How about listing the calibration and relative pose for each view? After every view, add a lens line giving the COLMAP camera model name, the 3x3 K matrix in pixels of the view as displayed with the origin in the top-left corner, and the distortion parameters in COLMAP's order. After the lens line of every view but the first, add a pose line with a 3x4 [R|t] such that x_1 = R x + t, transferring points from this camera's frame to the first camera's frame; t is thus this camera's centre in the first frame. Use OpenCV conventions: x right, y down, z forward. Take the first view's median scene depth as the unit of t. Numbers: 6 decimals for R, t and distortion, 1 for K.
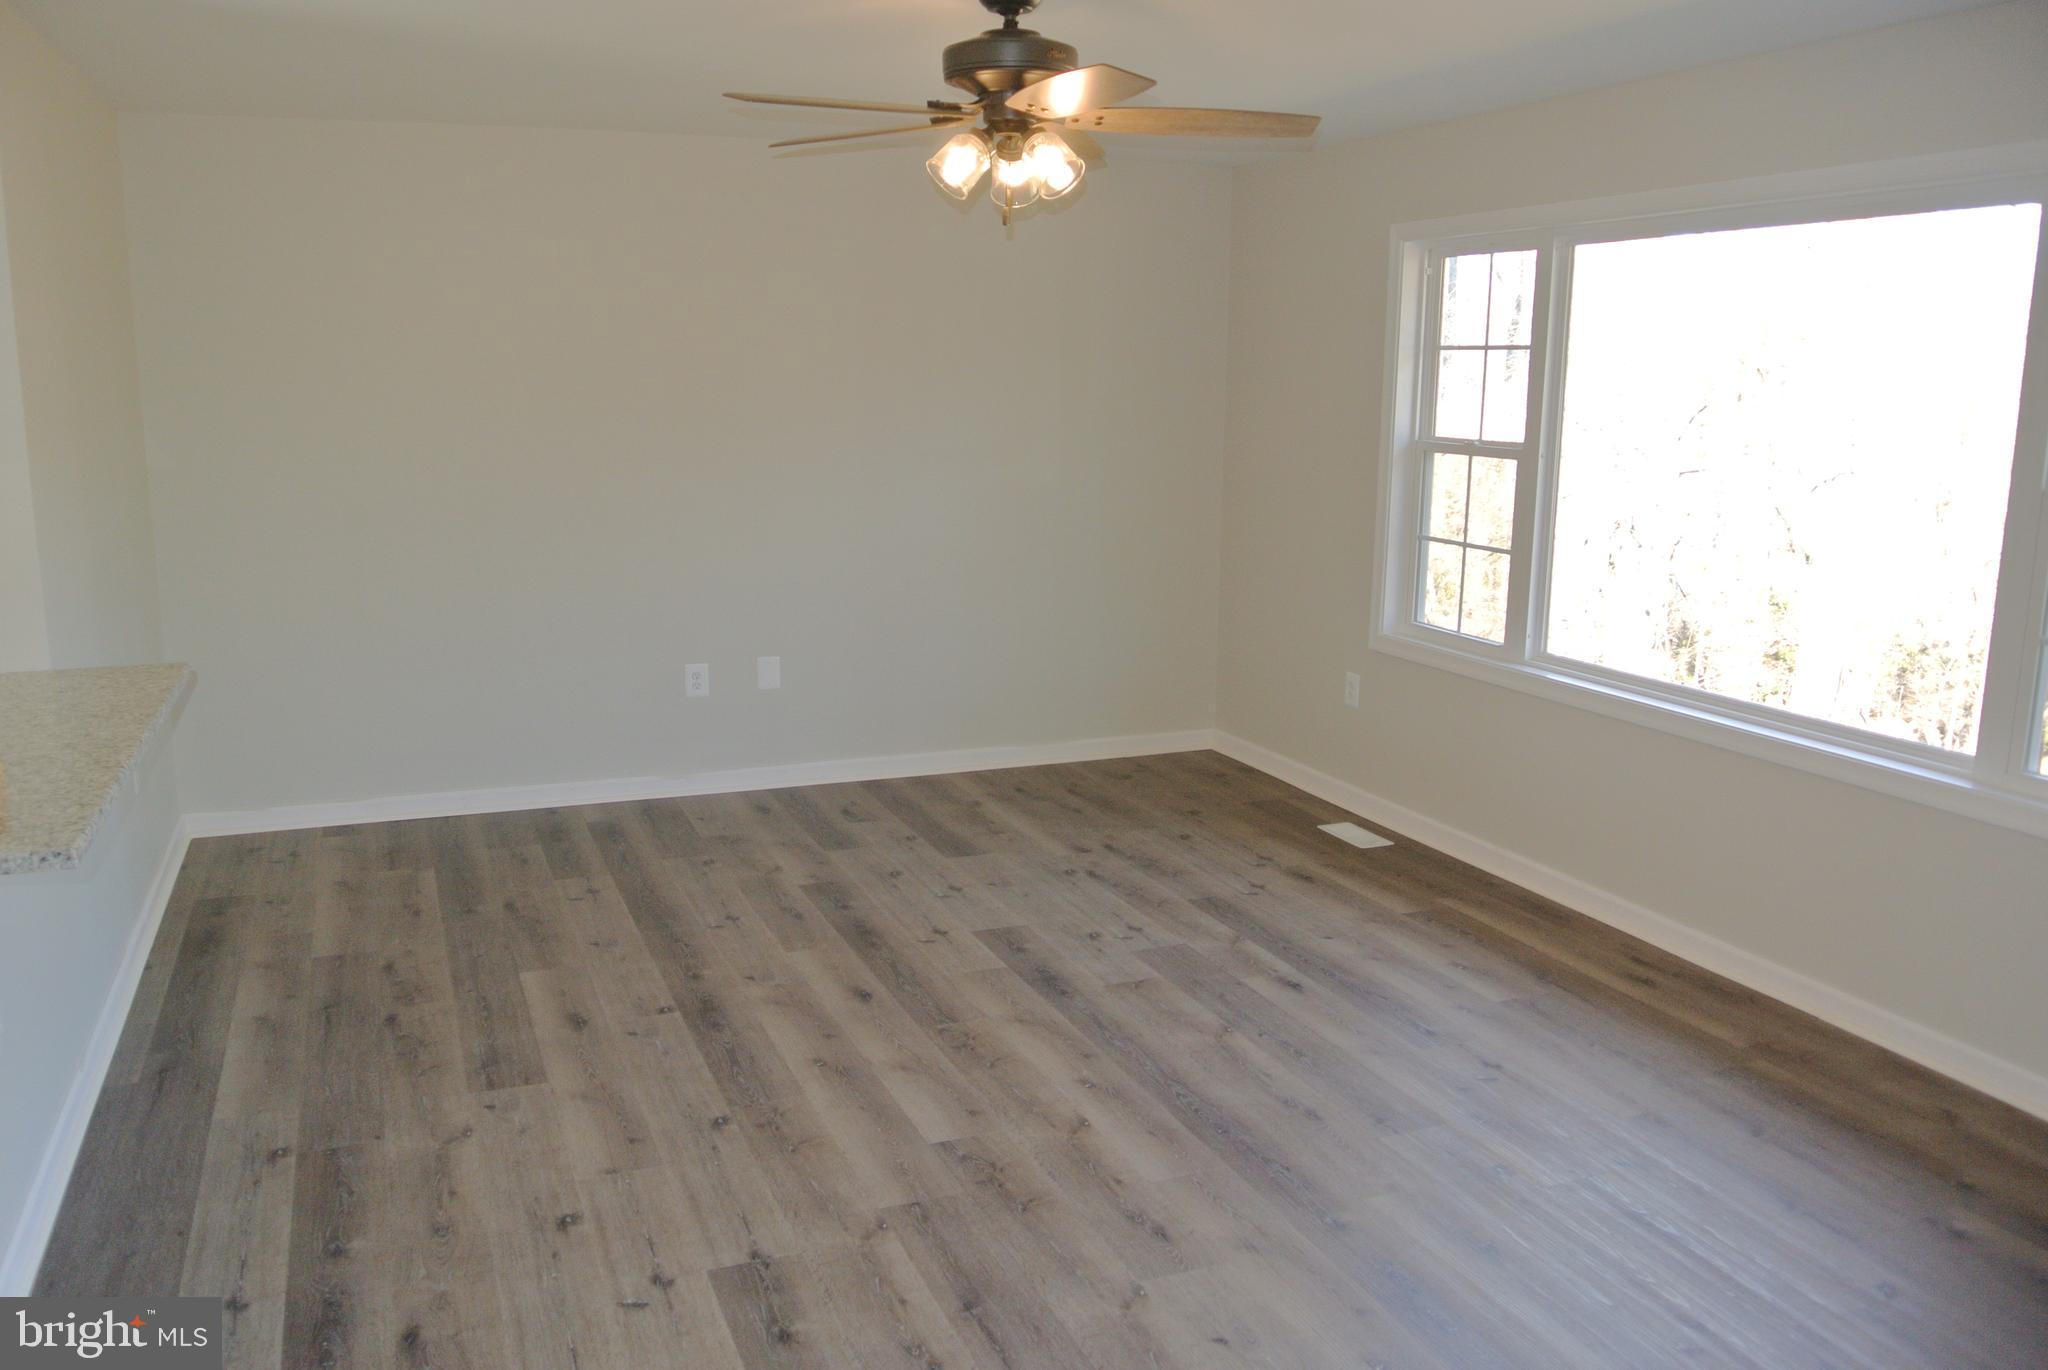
lens RADIAL K [[1608.2, 0, 981.4], [0, 1608.2, 681.3], [0, 0, 1]] dist [-0.083429, 0.026365]
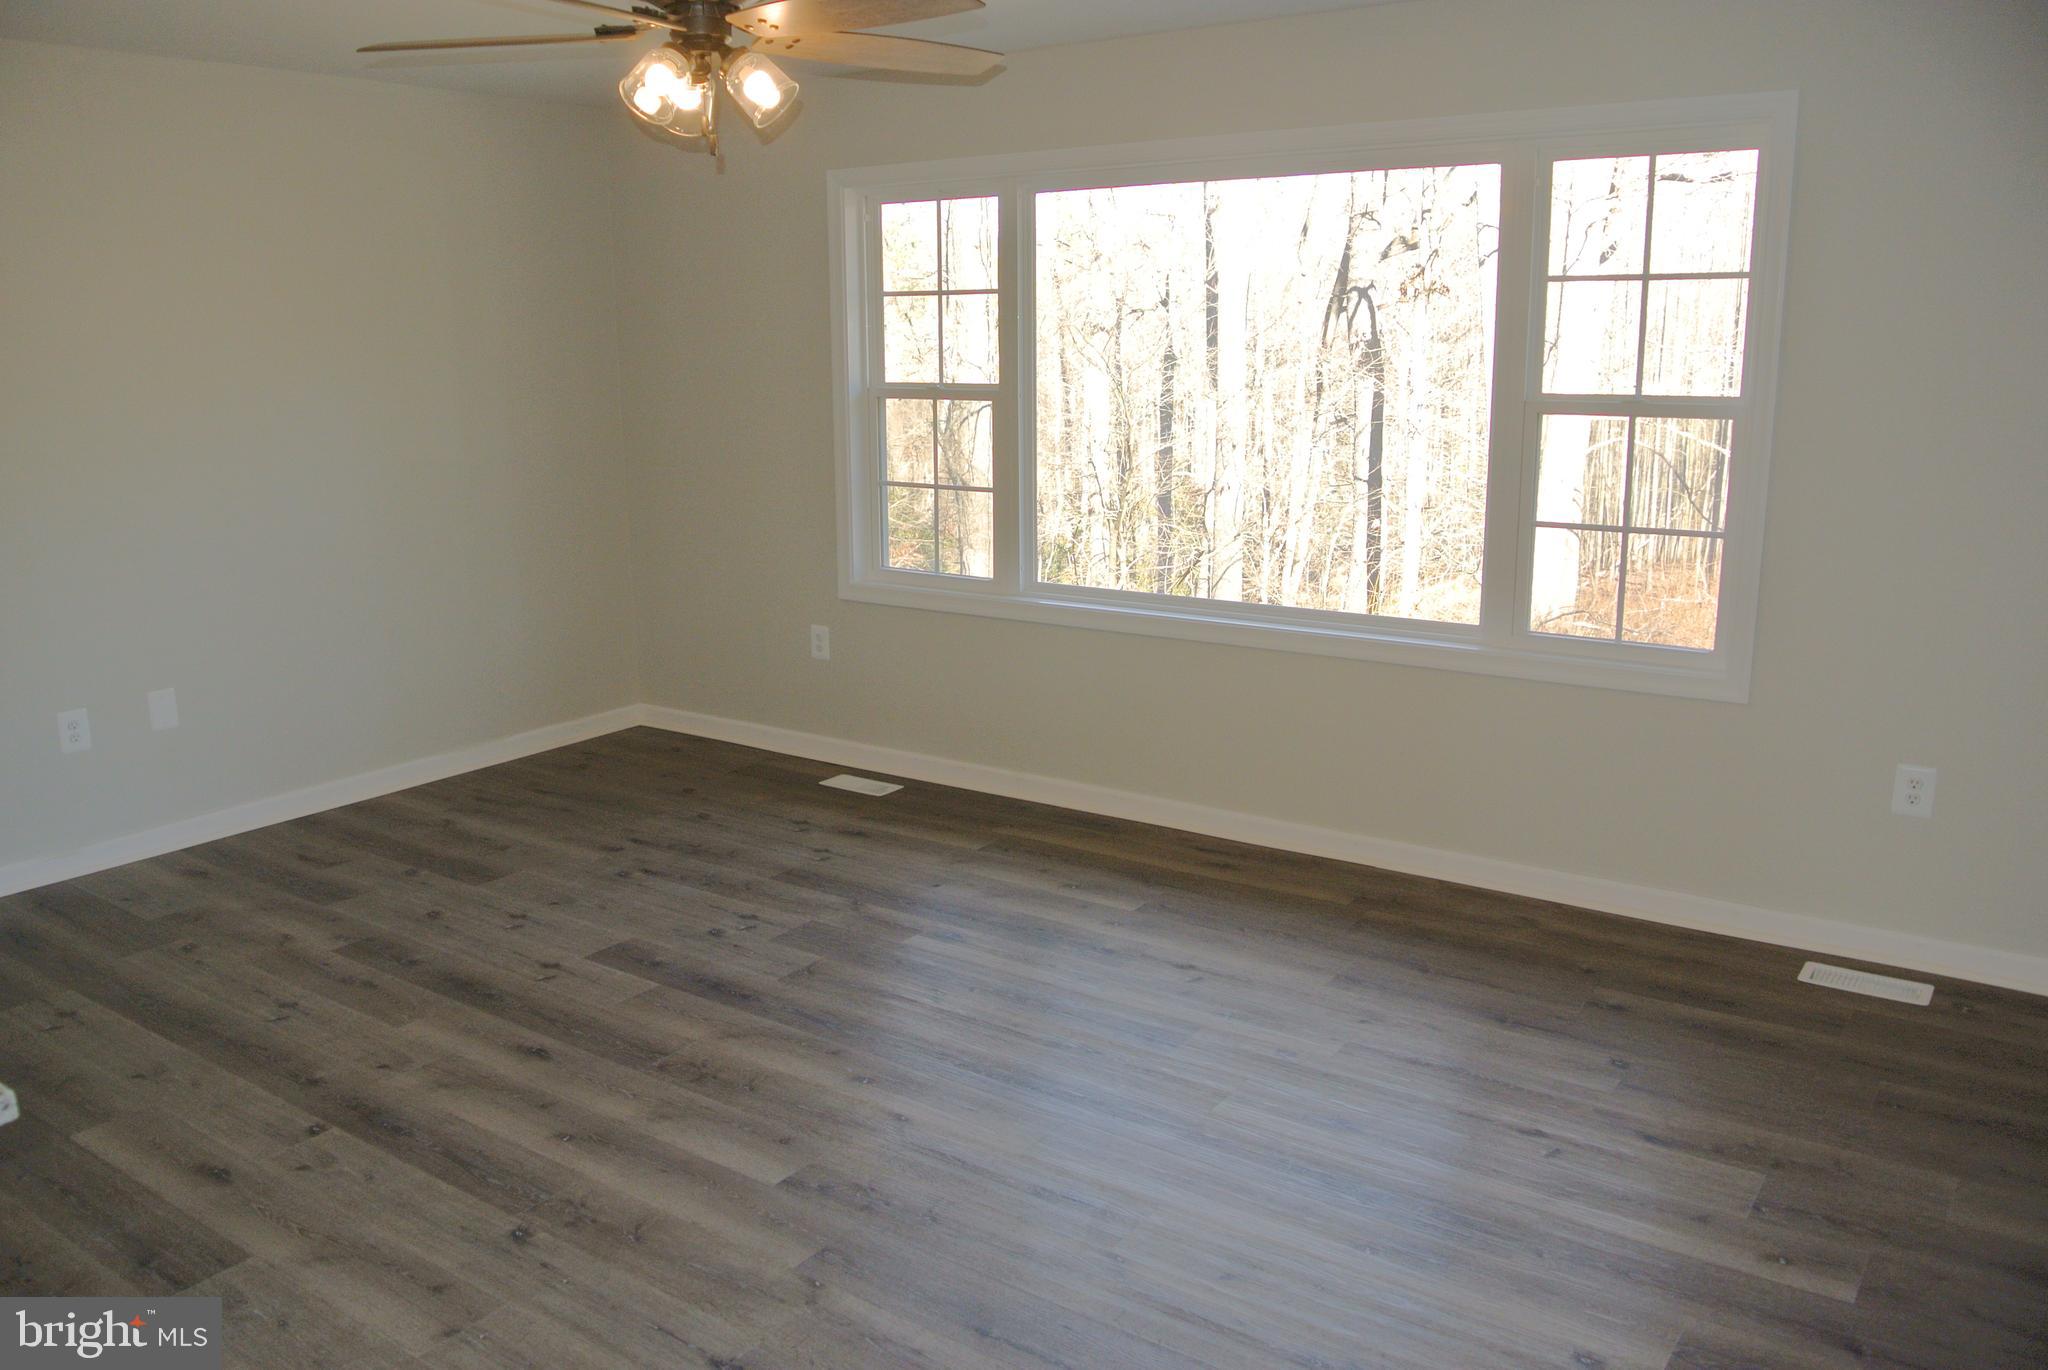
lens RADIAL K [[1608.2, 0, 1019.1], [0, 1608.2, 681.7], [0, 0, 1]] dist [-0.083429, 0.026365]
pose [[0.839152, -0.134050, 0.527119, -0.232925], [0.120429, 0.990891, 0.060272, -0.018795], [-0.530397, 0.012903, 0.847651, 0.110132]]
